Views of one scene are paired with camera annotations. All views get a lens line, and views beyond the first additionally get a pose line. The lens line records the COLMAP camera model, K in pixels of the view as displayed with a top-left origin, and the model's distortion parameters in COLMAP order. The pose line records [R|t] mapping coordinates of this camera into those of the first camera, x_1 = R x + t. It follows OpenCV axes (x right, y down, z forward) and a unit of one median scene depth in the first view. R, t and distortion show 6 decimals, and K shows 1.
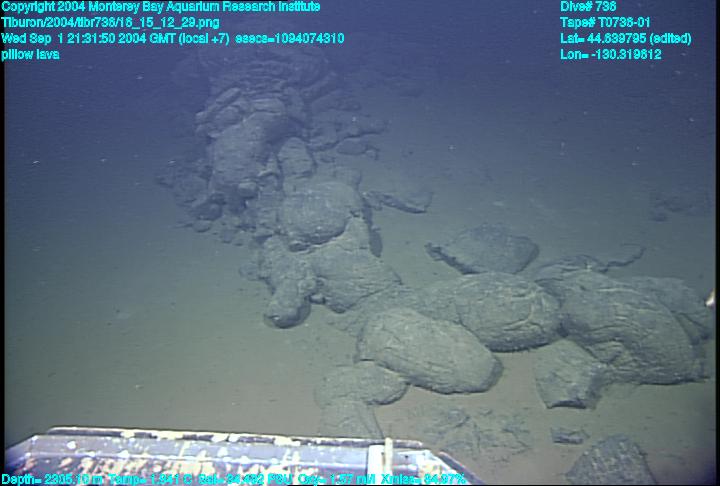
lens RADIAL K [[475.6, 0, 361.3], [0, 475.6, 259.3], [0, 0, 1]] dist [-0.105035, 0.118169]
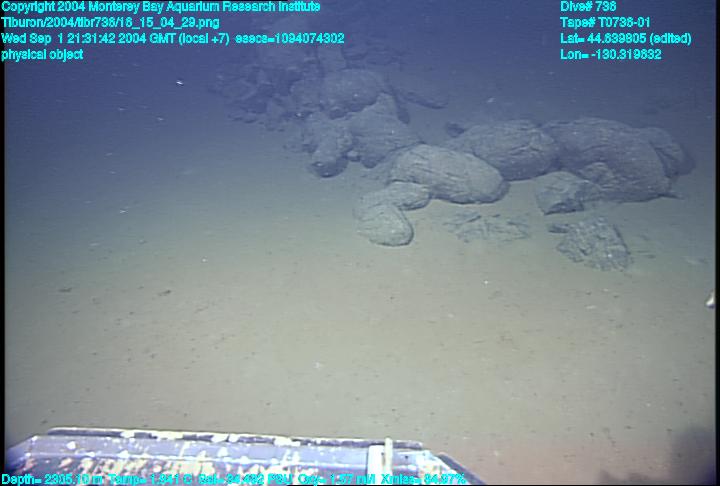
lens RADIAL K [[475.6, 0, 361.3], [0, 475.6, 259.3], [0, 0, 1]] dist [-0.105035, 0.118169]
pose [[0.999530, 0.021387, -0.021967, -0.048322], [-0.021327, 0.999768, 0.002975, 0.411111], [0.022025, -0.002505, 0.999754, -0.225197]]
